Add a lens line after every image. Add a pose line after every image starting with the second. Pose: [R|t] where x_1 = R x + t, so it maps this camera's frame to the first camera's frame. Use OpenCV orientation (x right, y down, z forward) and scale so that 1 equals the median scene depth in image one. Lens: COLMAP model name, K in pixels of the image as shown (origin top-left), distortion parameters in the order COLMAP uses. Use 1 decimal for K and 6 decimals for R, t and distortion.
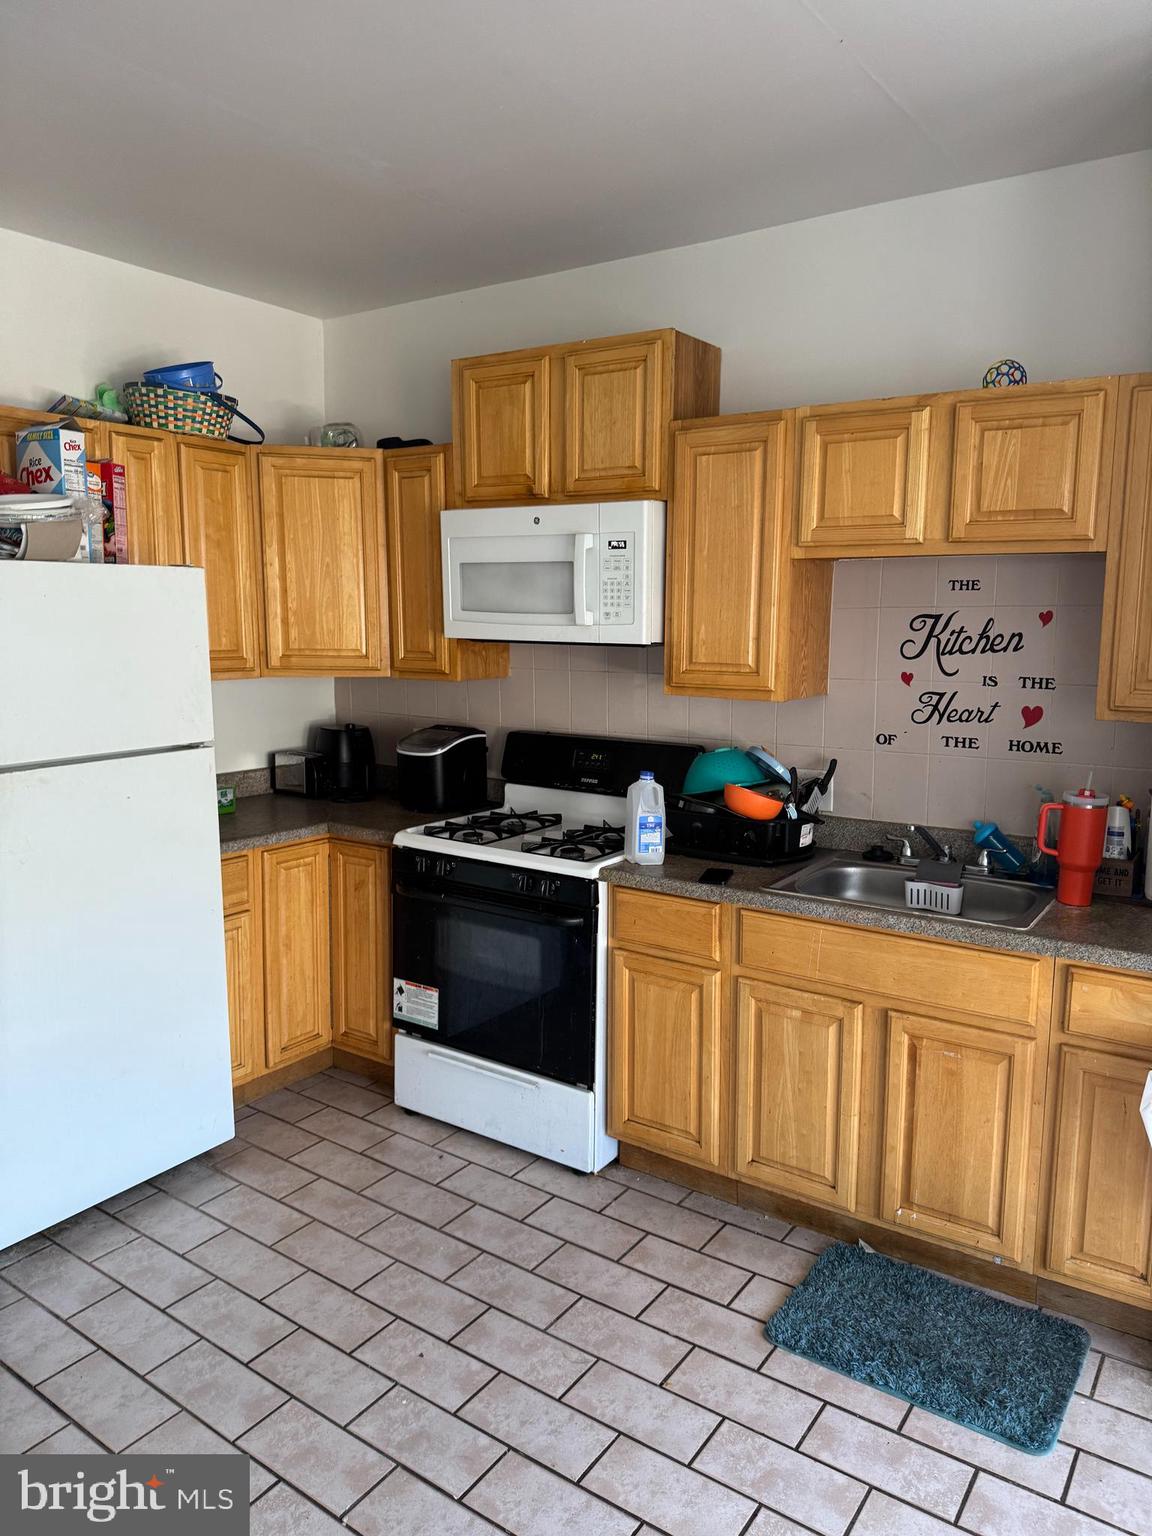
lens RADIAL K [[1068.1, 0, 576.0], [0, 1068.1, 768.0], [0, 0, 1]] dist [-0.006178, -0.004326]
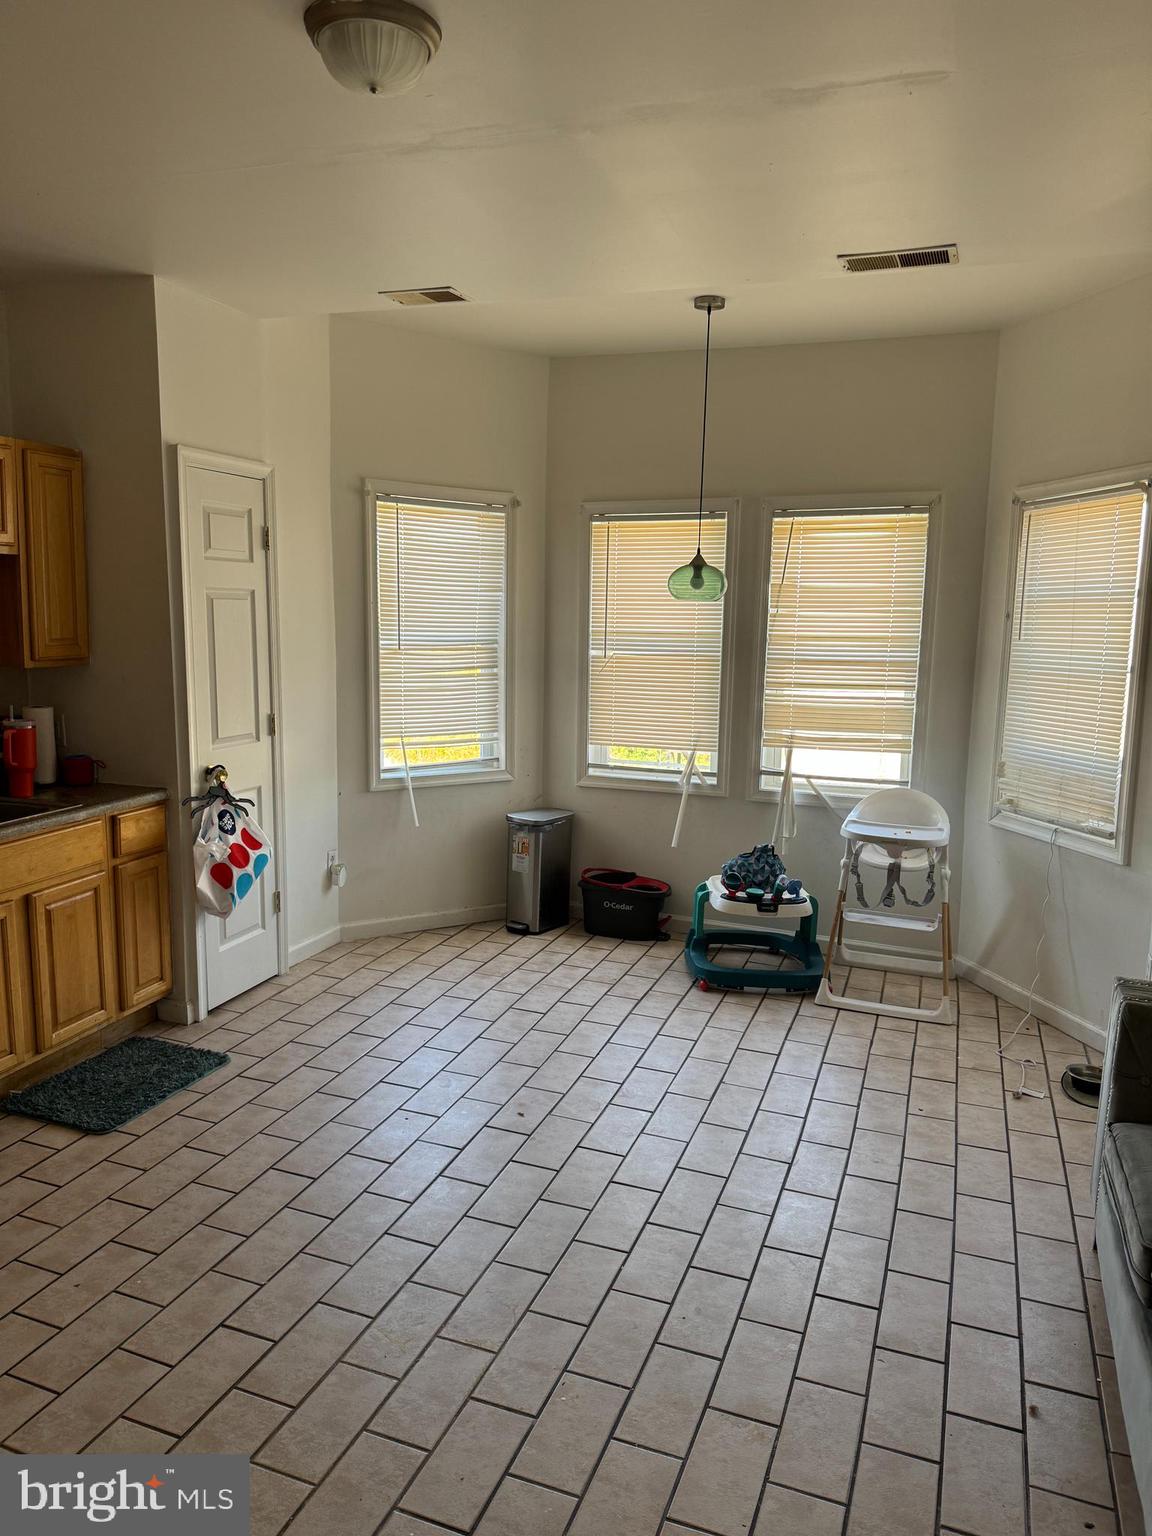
lens RADIAL K [[1068.1, 0, 576.0], [0, 1068.1, 768.0], [0, 0, 1]] dist [-0.006178, -0.004326]
pose [[-0.244261, -0.154003, 0.957403, -1.189196], [0.128320, 0.973493, 0.189329, -0.097750], [-0.961182, 0.169100, -0.218025, 0.637089]]
